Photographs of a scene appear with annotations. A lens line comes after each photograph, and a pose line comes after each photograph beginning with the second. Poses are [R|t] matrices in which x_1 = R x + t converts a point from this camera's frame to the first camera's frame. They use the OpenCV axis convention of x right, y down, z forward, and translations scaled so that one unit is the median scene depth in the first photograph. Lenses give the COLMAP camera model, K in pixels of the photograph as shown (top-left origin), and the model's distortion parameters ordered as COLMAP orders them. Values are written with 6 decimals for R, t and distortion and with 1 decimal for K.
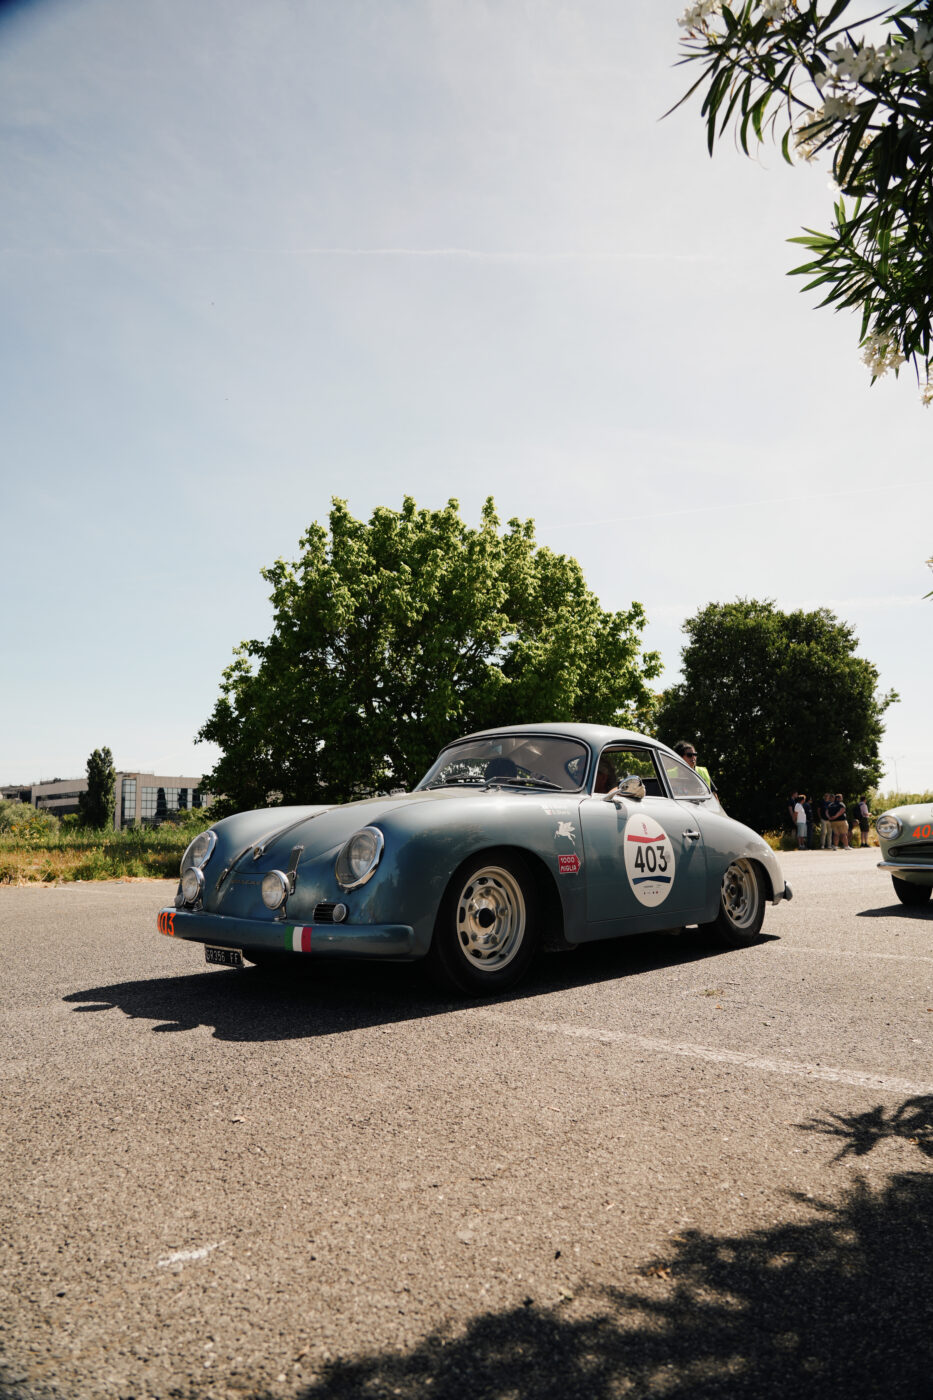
lens RADIAL K [[967.4, 0, 466.5], [0, 967.4, 700.0], [0, 0, 1]] dist [-0.035495, 0.035992]
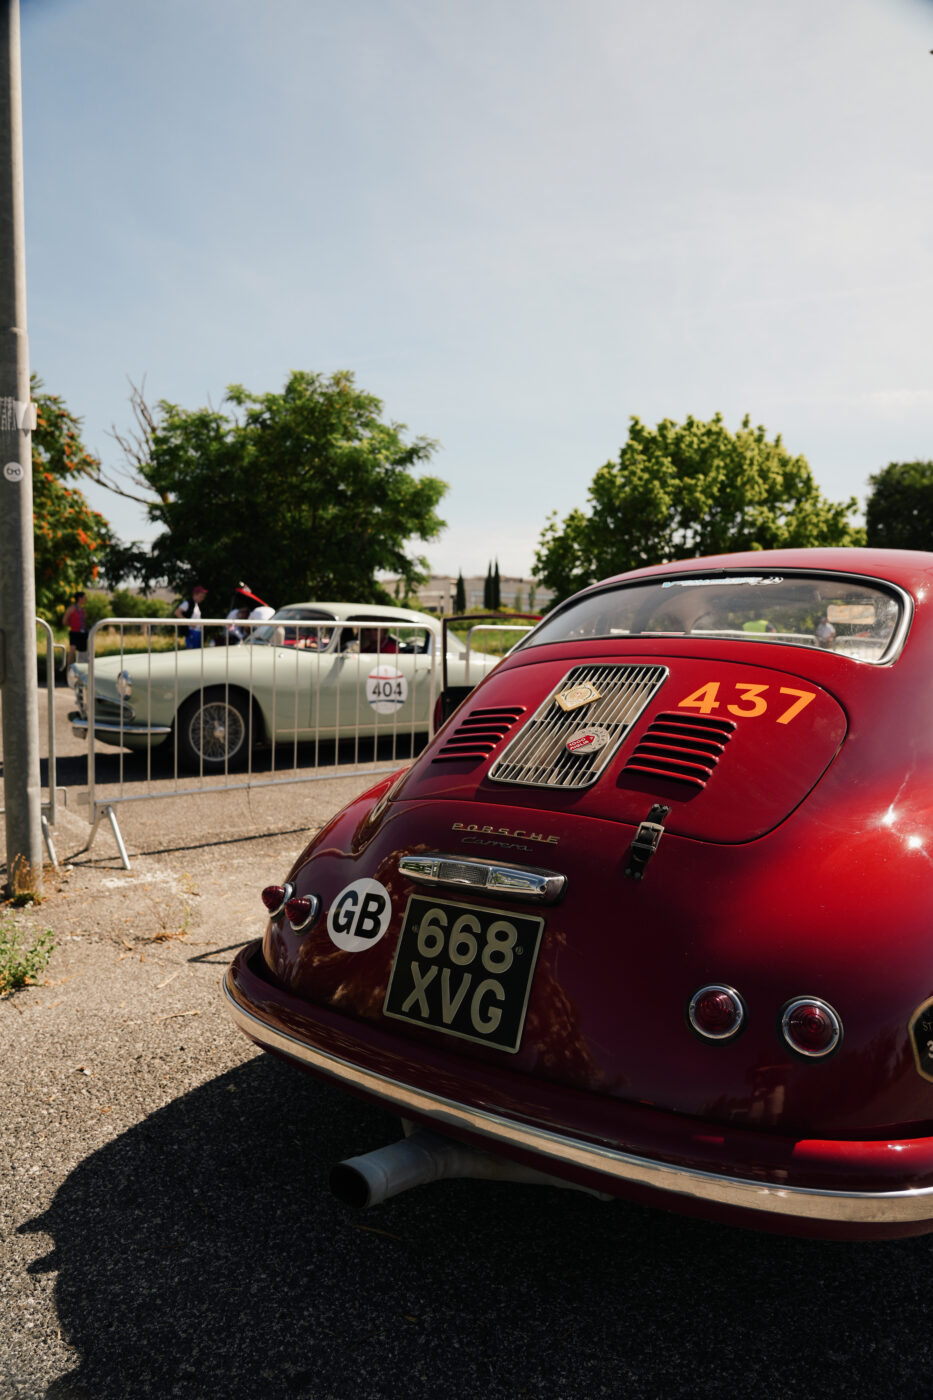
lens RADIAL K [[967.4, 0, 466.5], [0, 967.4, 700.0], [0, 0, 1]] dist [-0.035495, 0.035992]
pose [[0.991899, 0.031614, -0.123028, -0.199581], [-0.005580, 0.978444, 0.206439, -0.091146], [0.126903, -0.204081, 0.970694, -0.503388]]
